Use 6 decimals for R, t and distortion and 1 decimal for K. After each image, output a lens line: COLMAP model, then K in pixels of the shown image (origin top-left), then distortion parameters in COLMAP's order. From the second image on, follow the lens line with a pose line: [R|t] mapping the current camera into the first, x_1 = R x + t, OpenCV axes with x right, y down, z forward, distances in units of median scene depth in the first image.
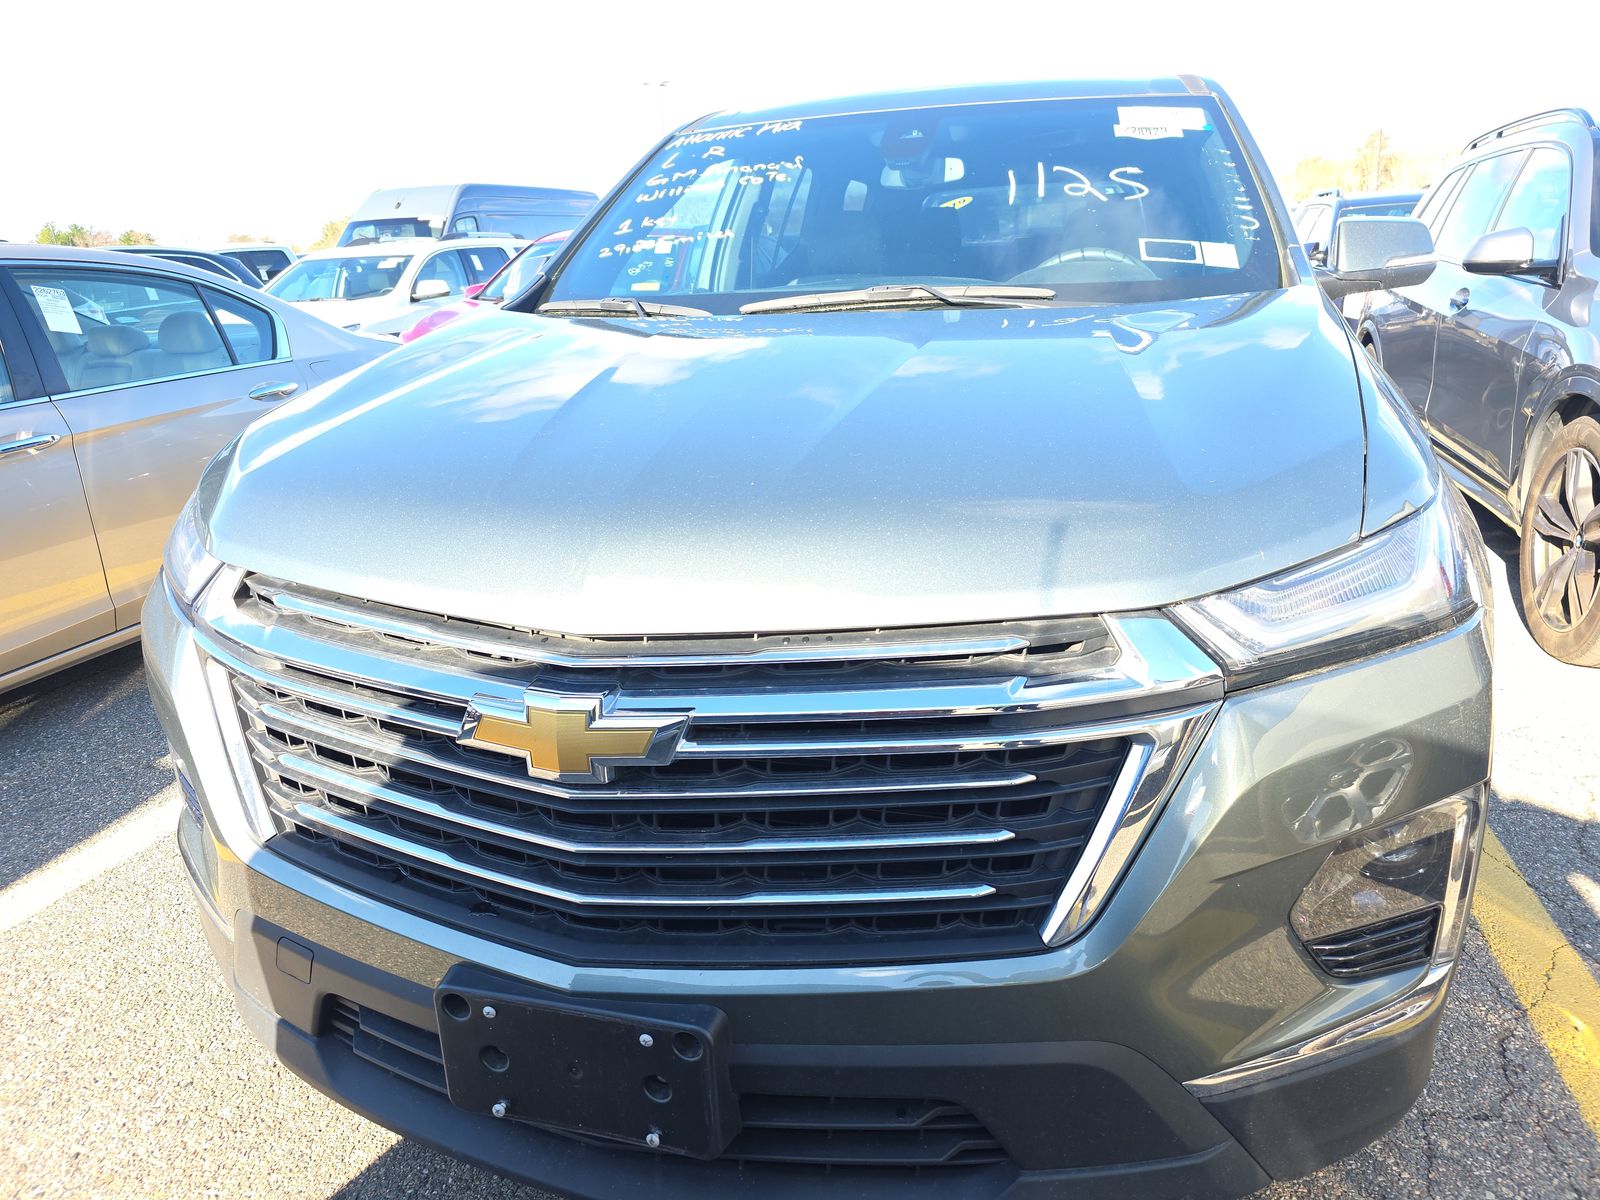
lens RADIAL K [[1061.4, 0, 798.2], [0, 1061.4, 589.0], [0, 0, 1]] dist [0.002927, -0.006375]
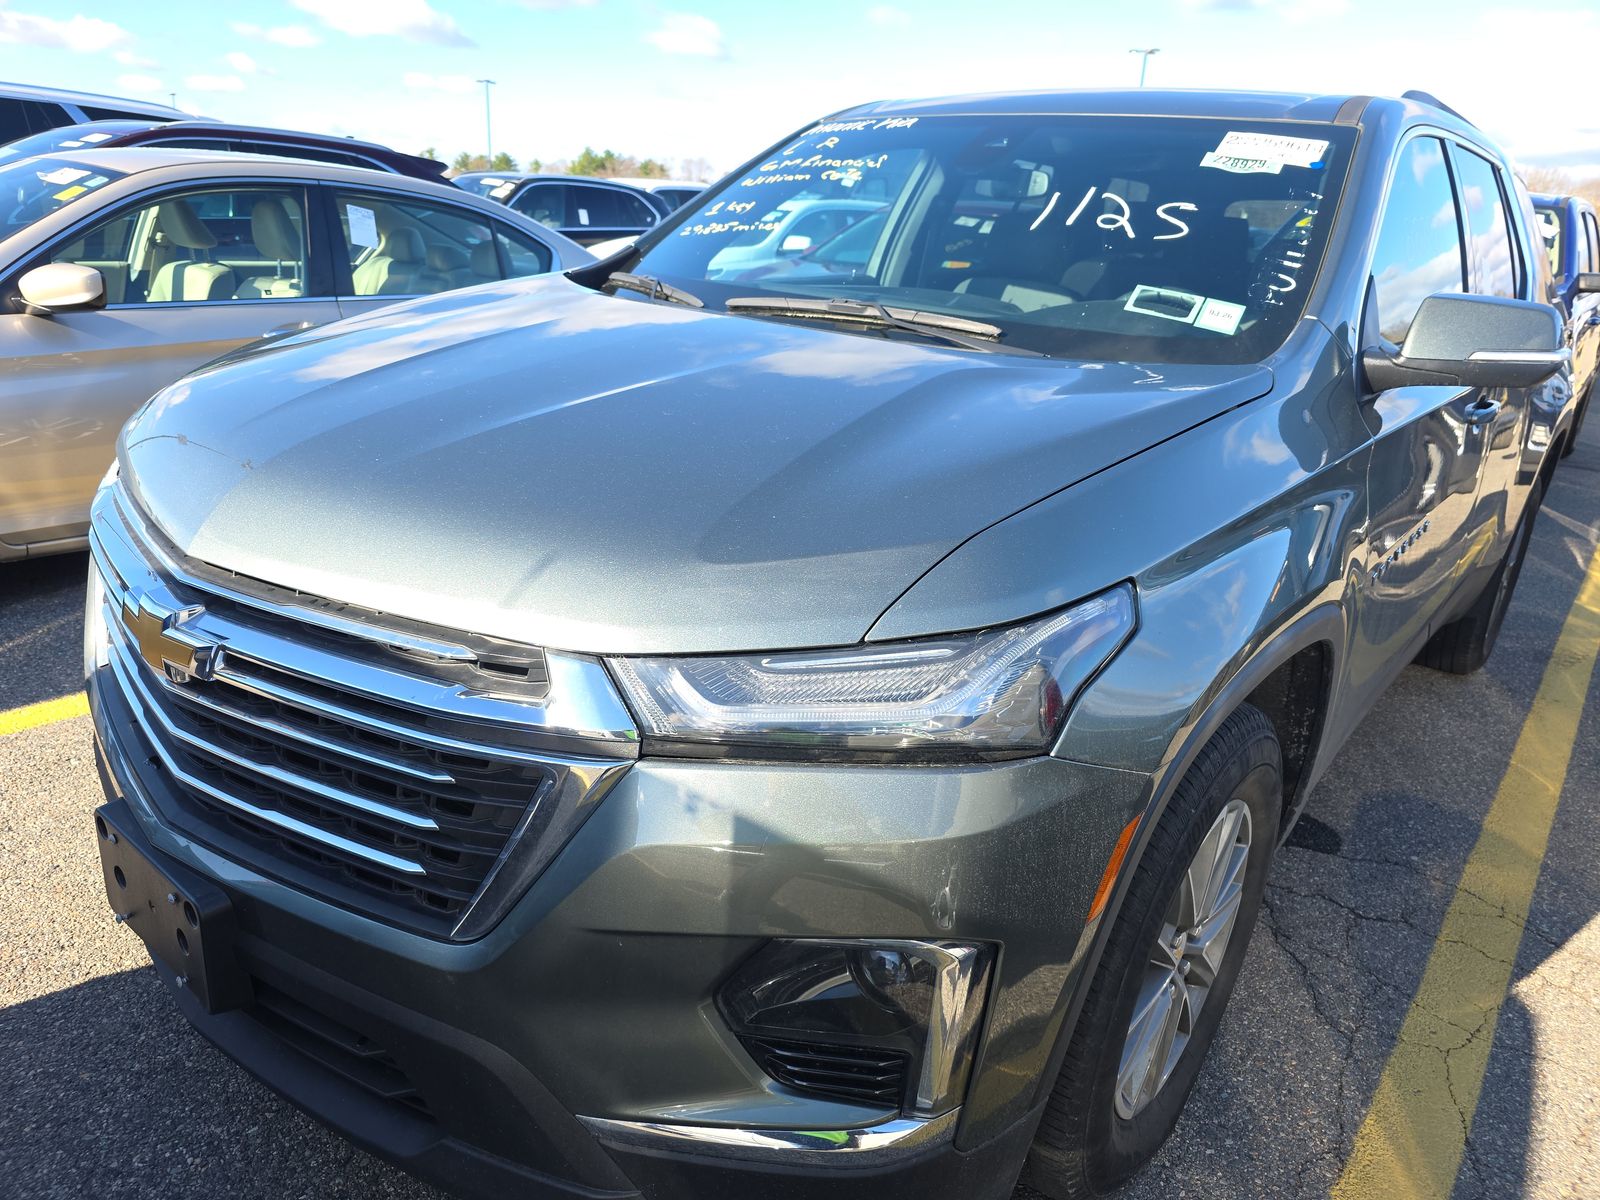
lens RADIAL K [[1061.4, 0, 800.4], [0, 1061.4, 609.9], [0, 0, 1]] dist [0.002927, -0.006375]
pose [[0.912183, 0.233634, -0.336657, 0.404372], [-0.219179, 0.972325, 0.080905, -0.070333], [0.346242, -0.000012, 0.938145, 0.061020]]
